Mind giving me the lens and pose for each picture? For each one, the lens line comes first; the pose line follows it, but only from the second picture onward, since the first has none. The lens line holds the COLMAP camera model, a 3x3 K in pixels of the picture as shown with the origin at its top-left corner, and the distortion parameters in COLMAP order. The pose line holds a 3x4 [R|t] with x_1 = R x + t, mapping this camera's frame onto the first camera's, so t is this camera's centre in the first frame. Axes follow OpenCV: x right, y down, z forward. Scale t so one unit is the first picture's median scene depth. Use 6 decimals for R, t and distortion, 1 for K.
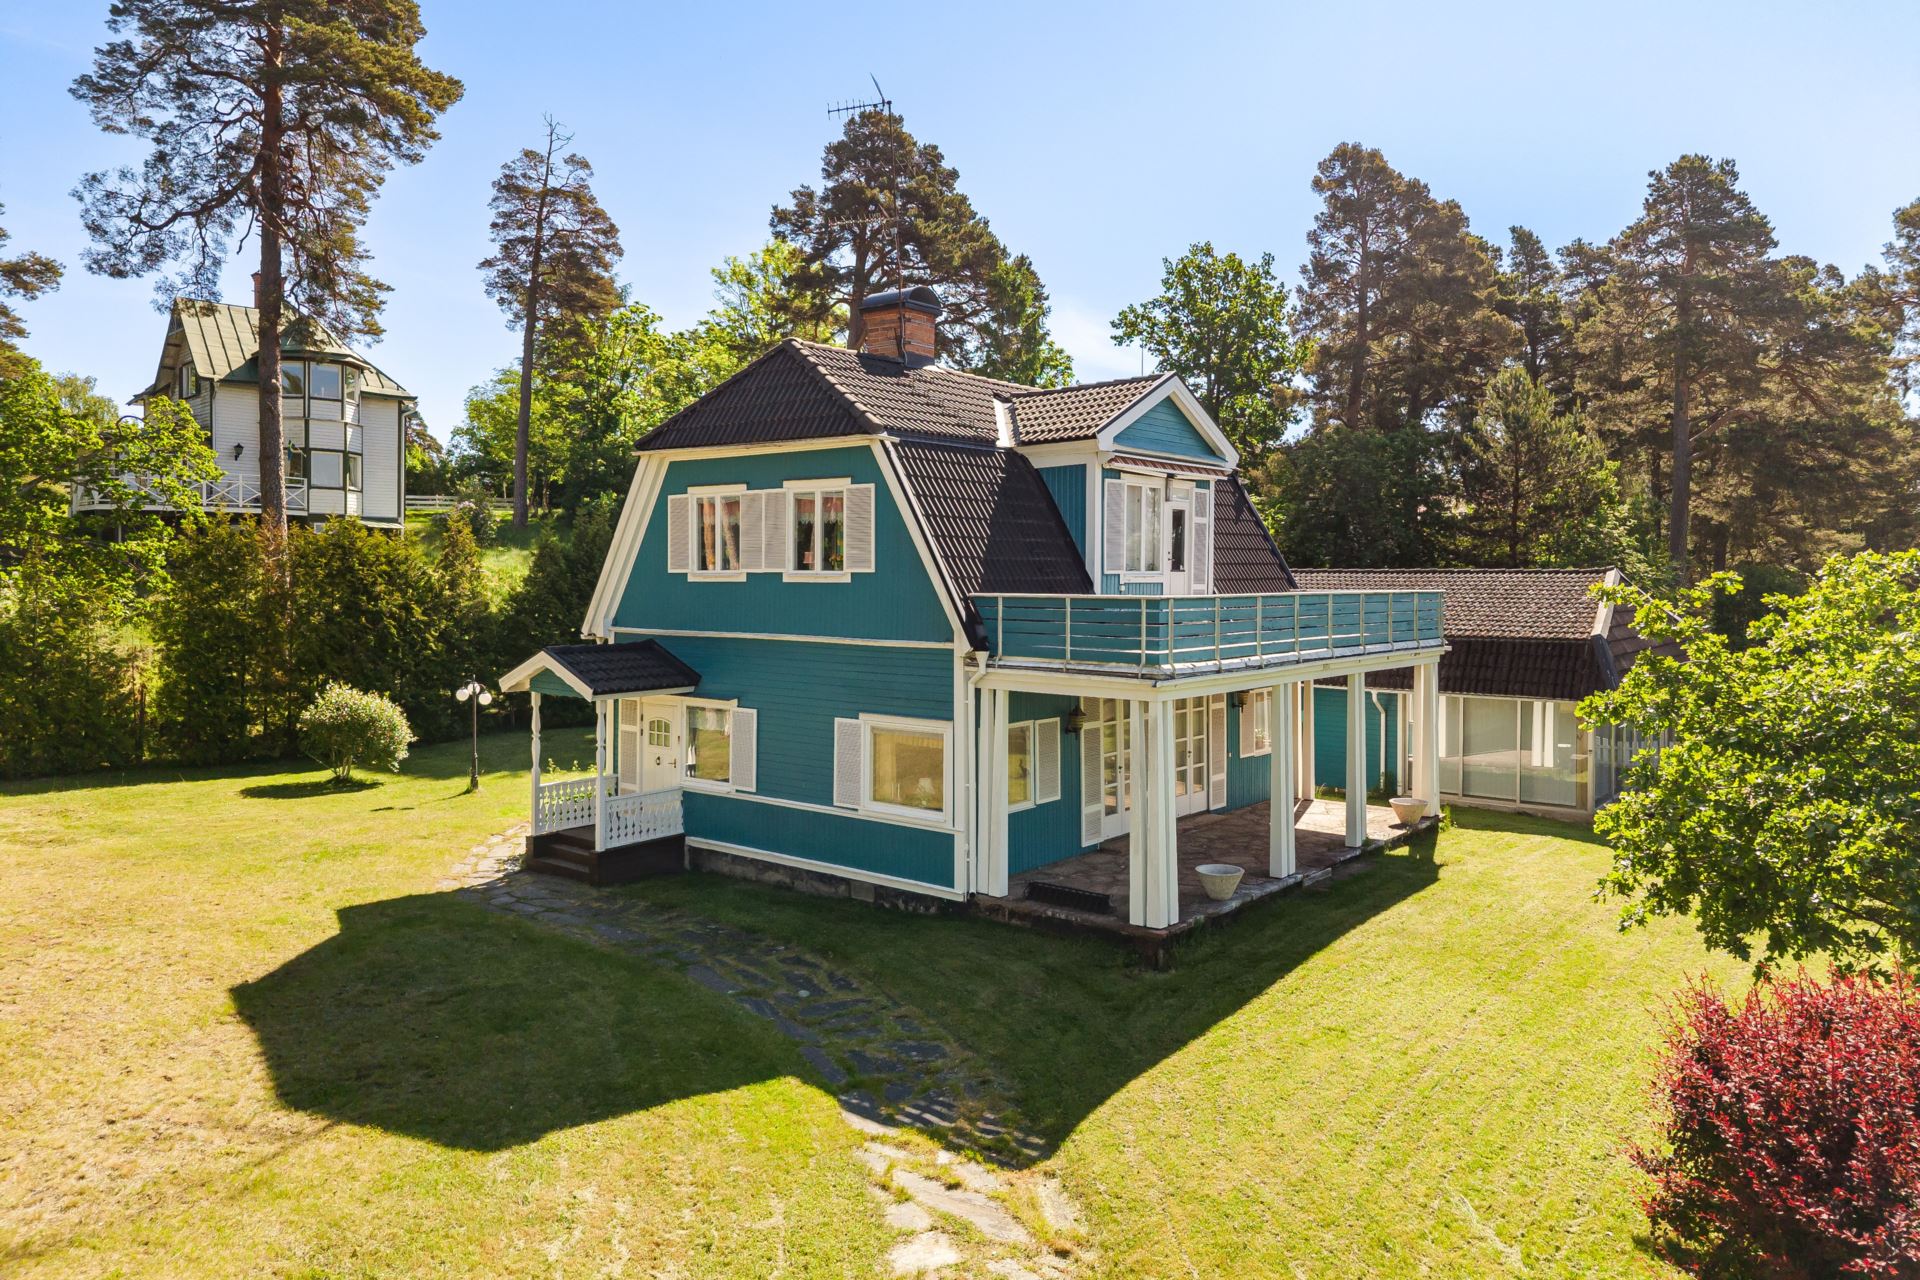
lens RADIAL K [[1268.9, 0, 968.7], [0, 1268.9, 573.9], [0, 0, 1]] dist [0.006745, -0.000496]
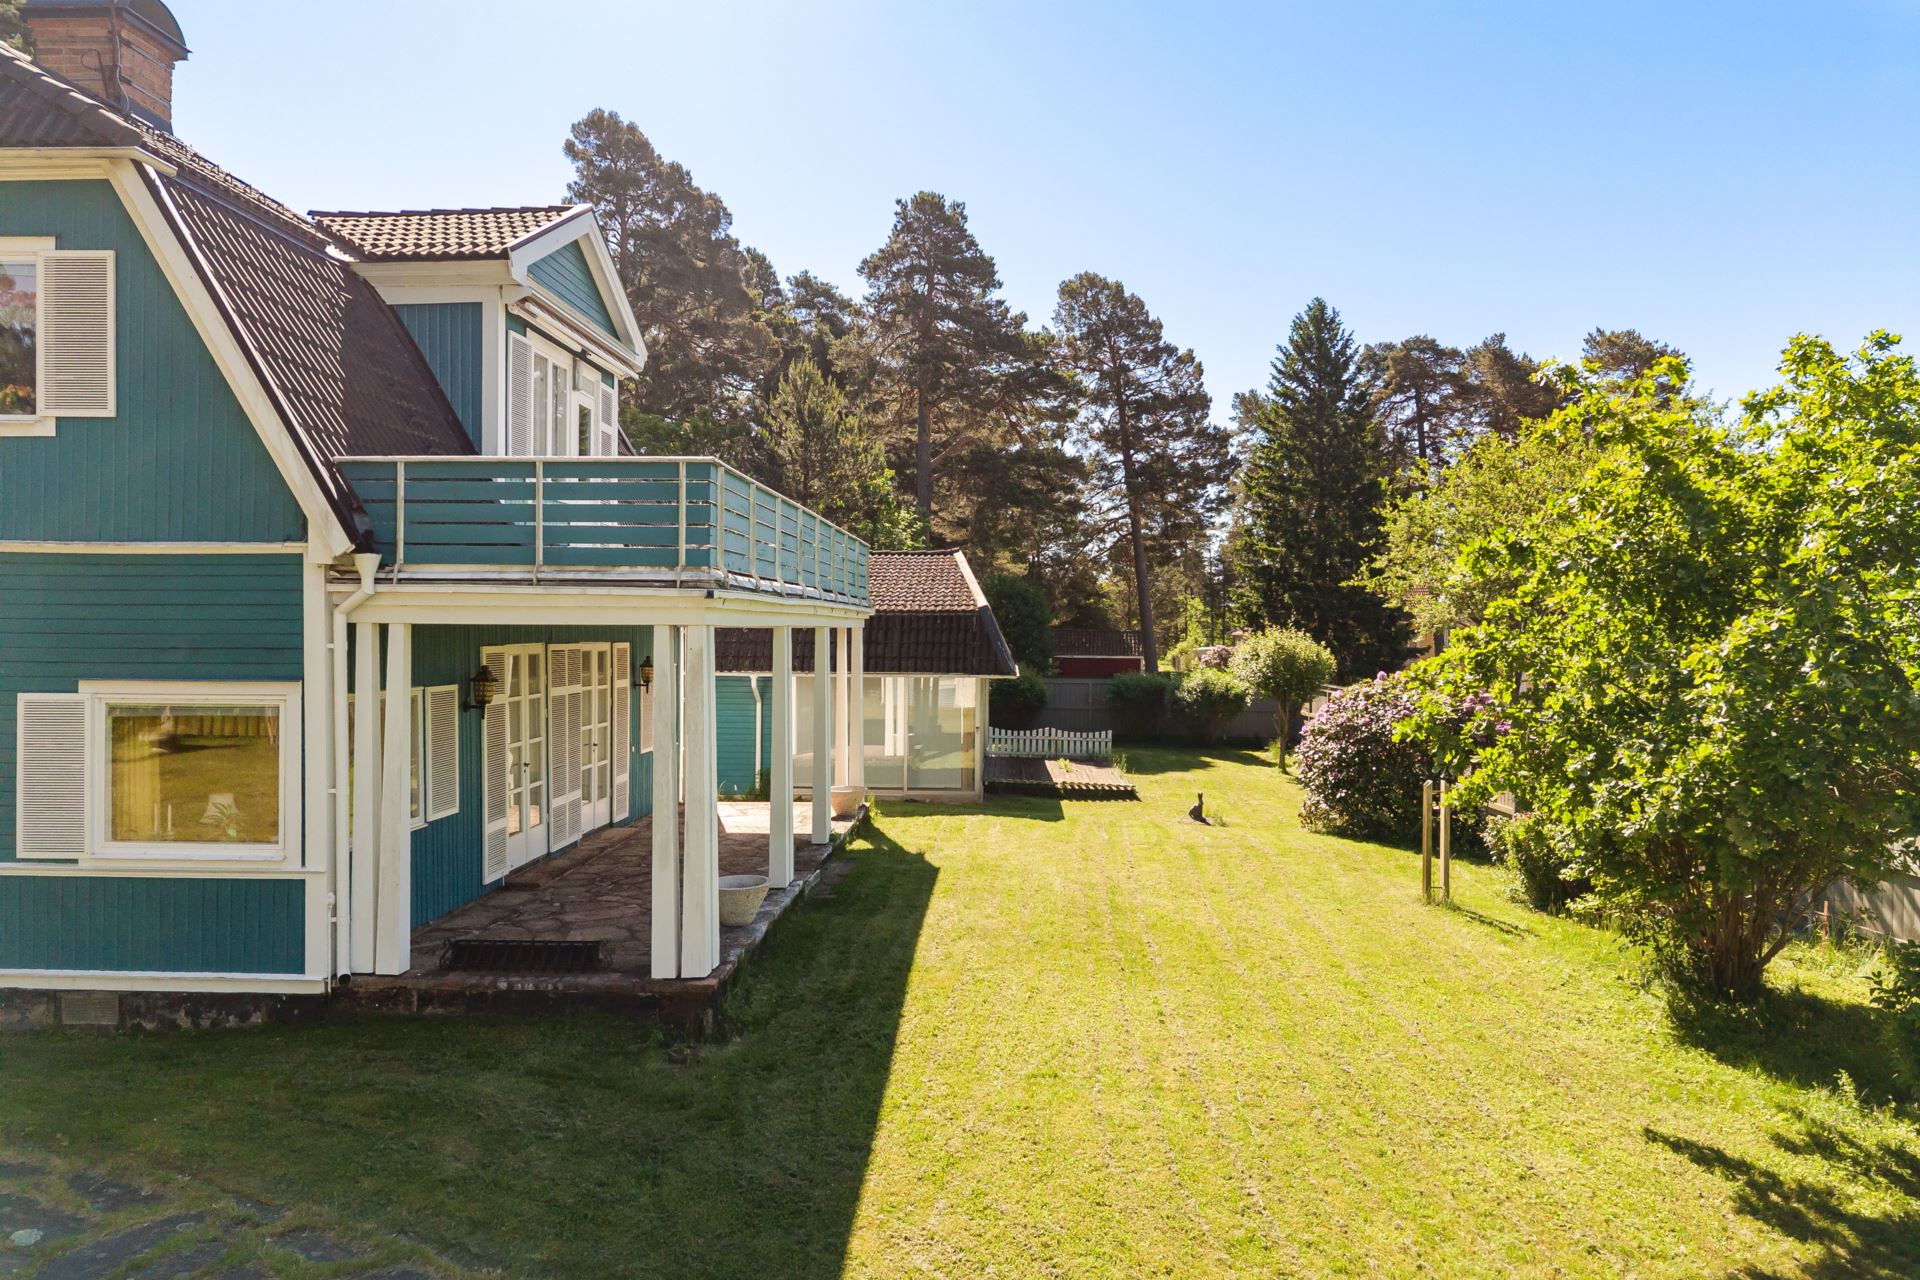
lens RADIAL K [[1269.2, 0, 954.1], [0, 1269.2, 654.7], [0, 0, 1]] dist [0.015817, -0.003210]
pose [[0.812364, -0.011702, 0.583033, -0.101871], [-0.003068, 0.999699, 0.024339, 0.084133], [-0.583143, -0.021561, 0.812084, 0.343655]]
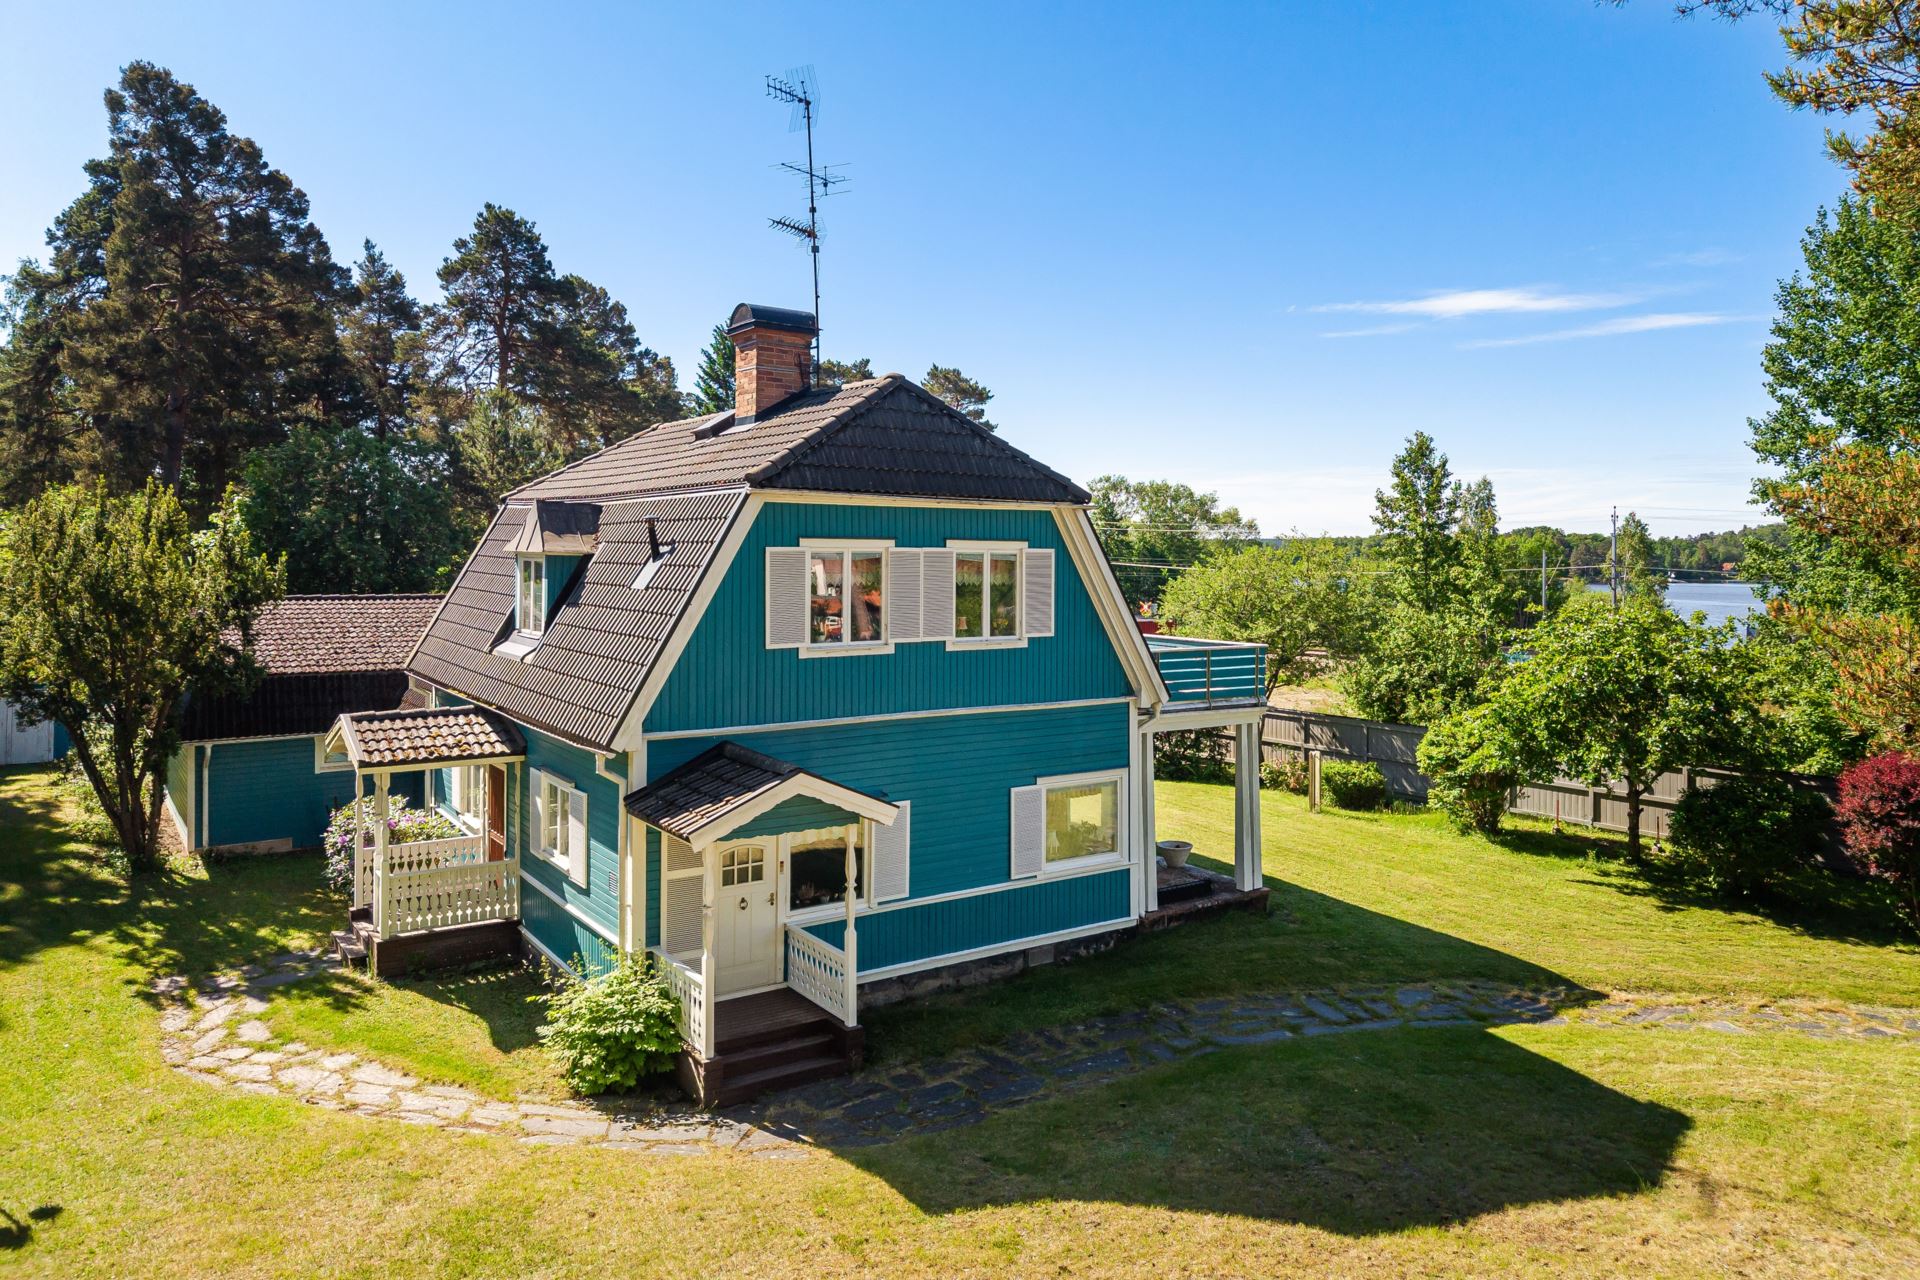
lens RADIAL K [[1272.0, 0, 962.2], [0, 1272.0, 547.7], [0, 0, 1]] dist [0.003753, 0.000776]
pose [[0.294391, 0.004491, 0.955674, -1.061724], [-0.004776, 0.999983, -0.003228, -0.068072], [-0.955673, -0.003614, 0.294408, 0.763610]]
